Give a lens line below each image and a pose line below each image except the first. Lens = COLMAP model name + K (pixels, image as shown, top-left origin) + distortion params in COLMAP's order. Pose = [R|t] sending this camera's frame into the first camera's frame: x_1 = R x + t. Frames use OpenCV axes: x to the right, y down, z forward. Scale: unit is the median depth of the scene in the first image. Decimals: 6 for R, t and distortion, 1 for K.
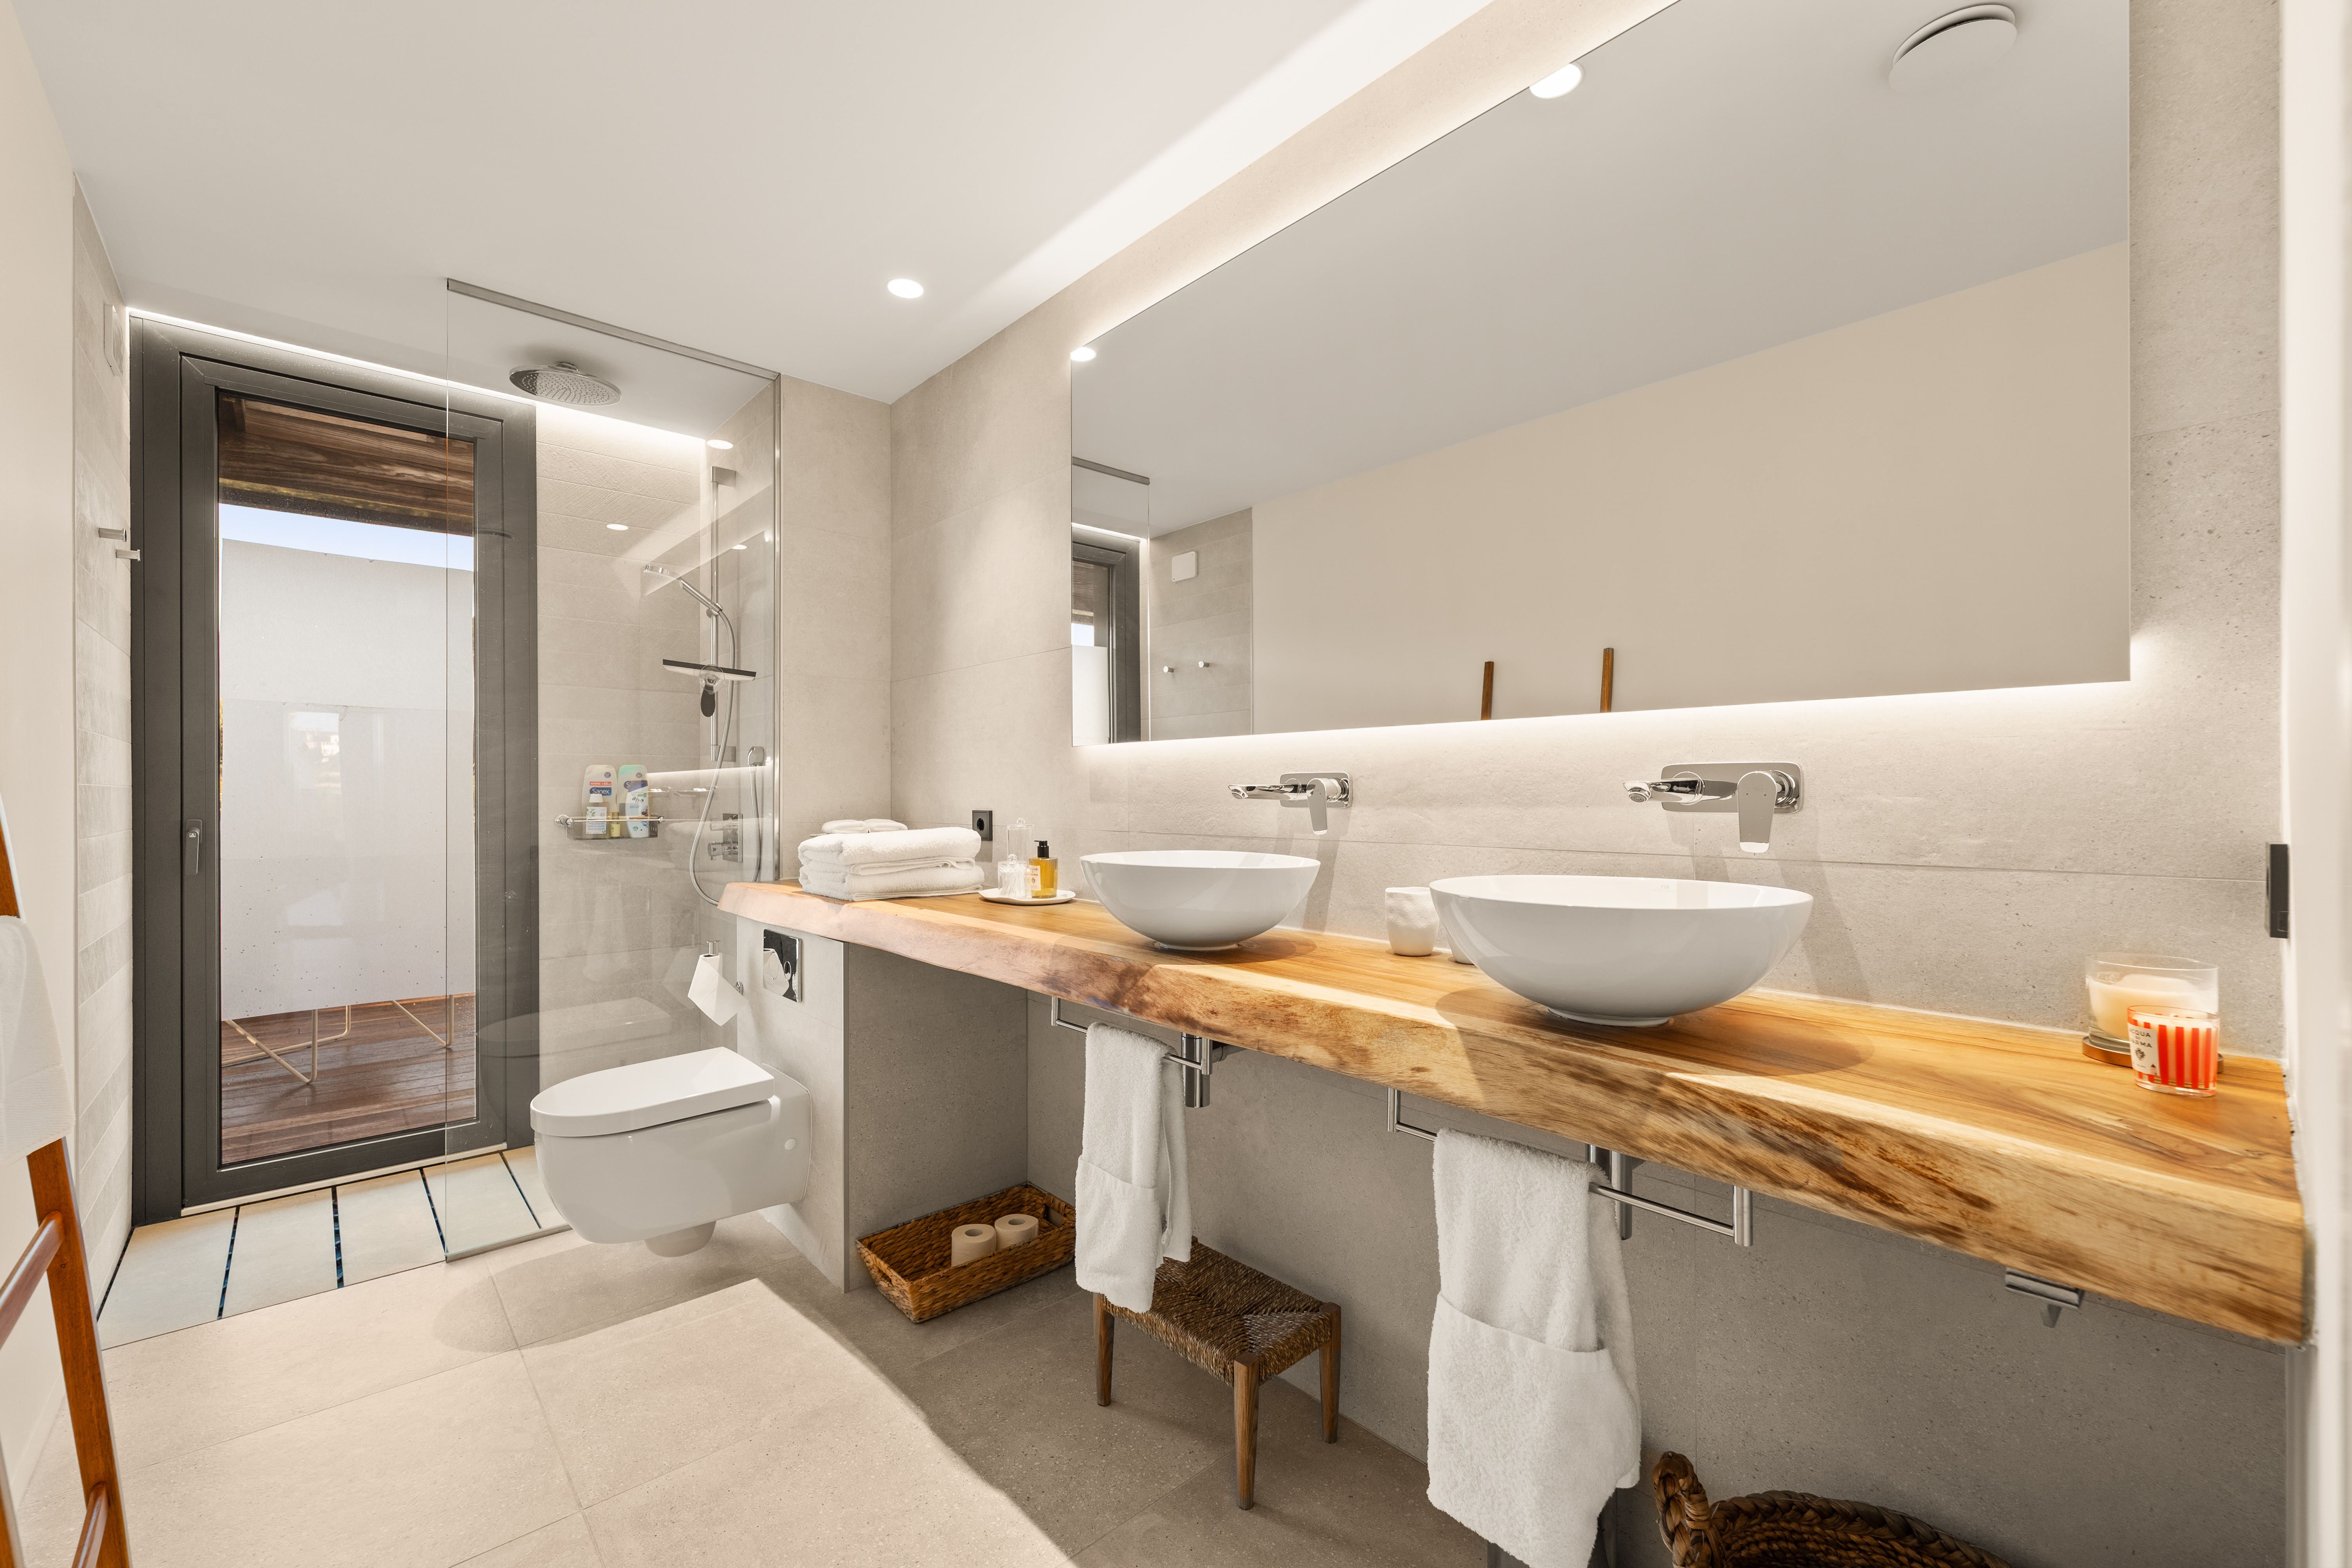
lens RADIAL K [[960.2, 0, 1166.0], [0, 960.2, 787.1], [0, 0, 1]] dist [0.000387, -0.000494]
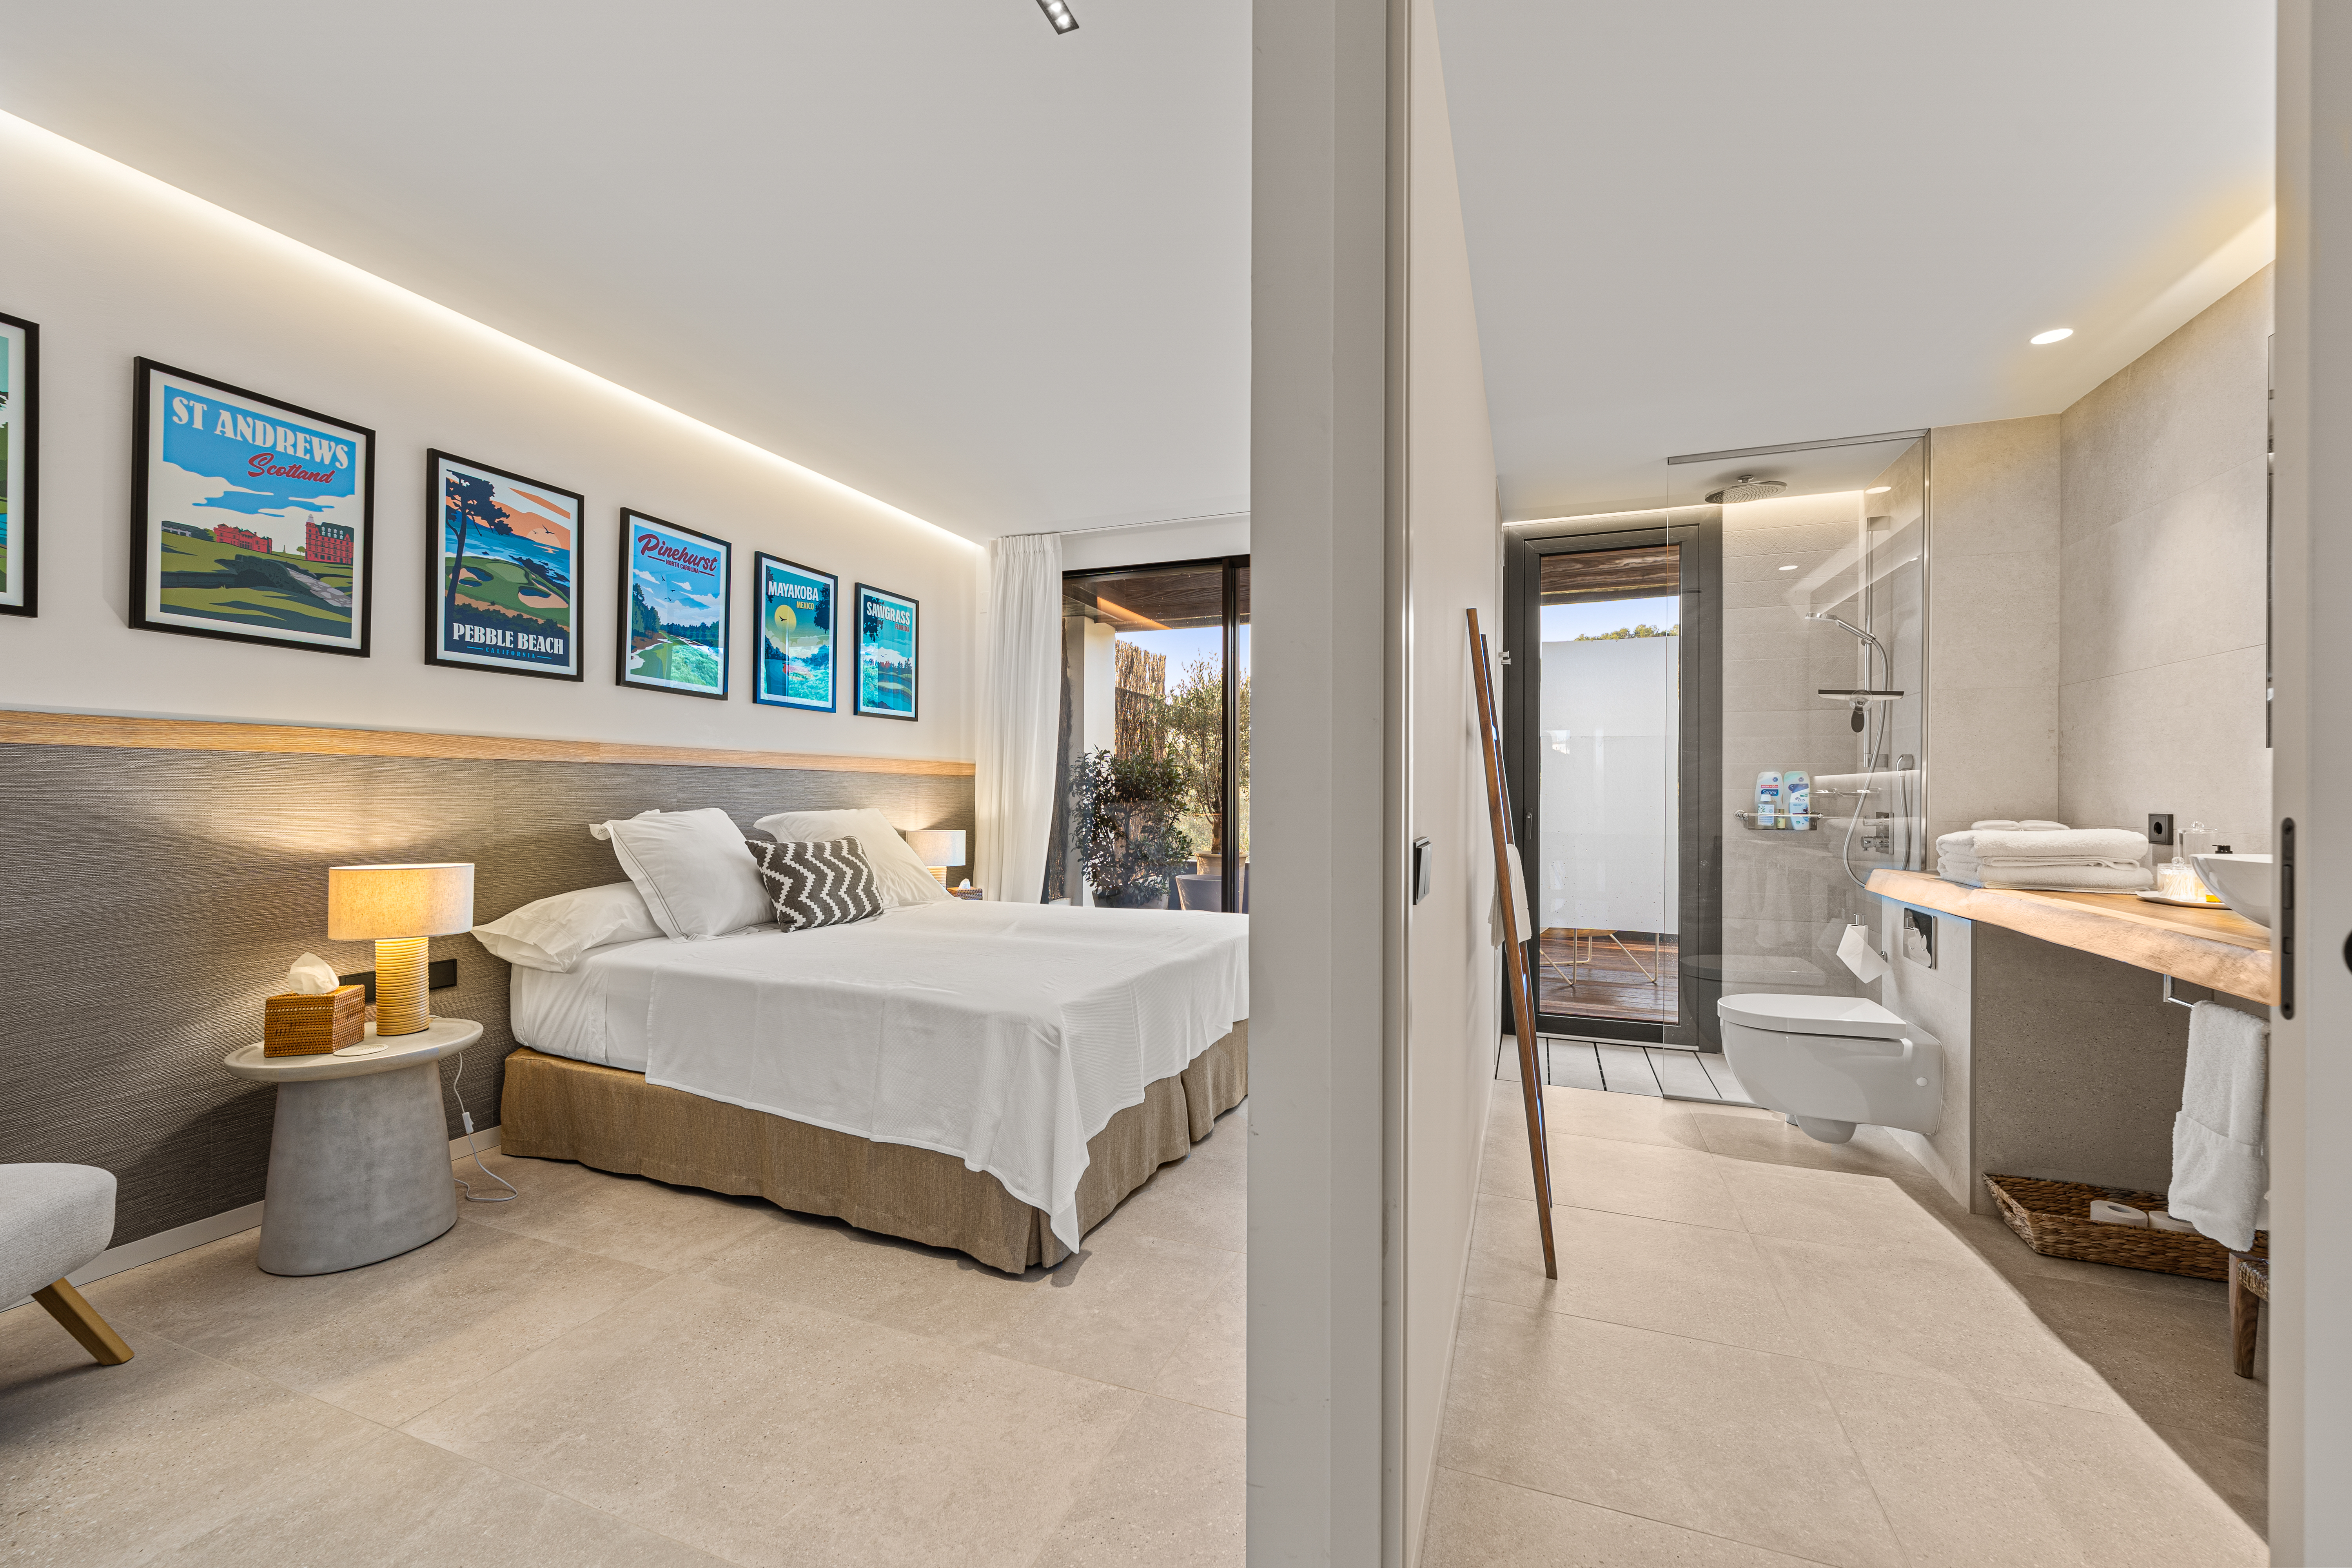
lens RADIAL K [[960.2, 0, 1166.0], [0, 960.2, 787.1], [0, 0, 1]] dist [0.000387, -0.000494]
pose [[0.453025, 0.003224, -0.891492, 0.222717], [-0.004684, 0.999988, 0.001236, -0.000315], [0.891485, 0.003616, 0.453035, -0.352161]]
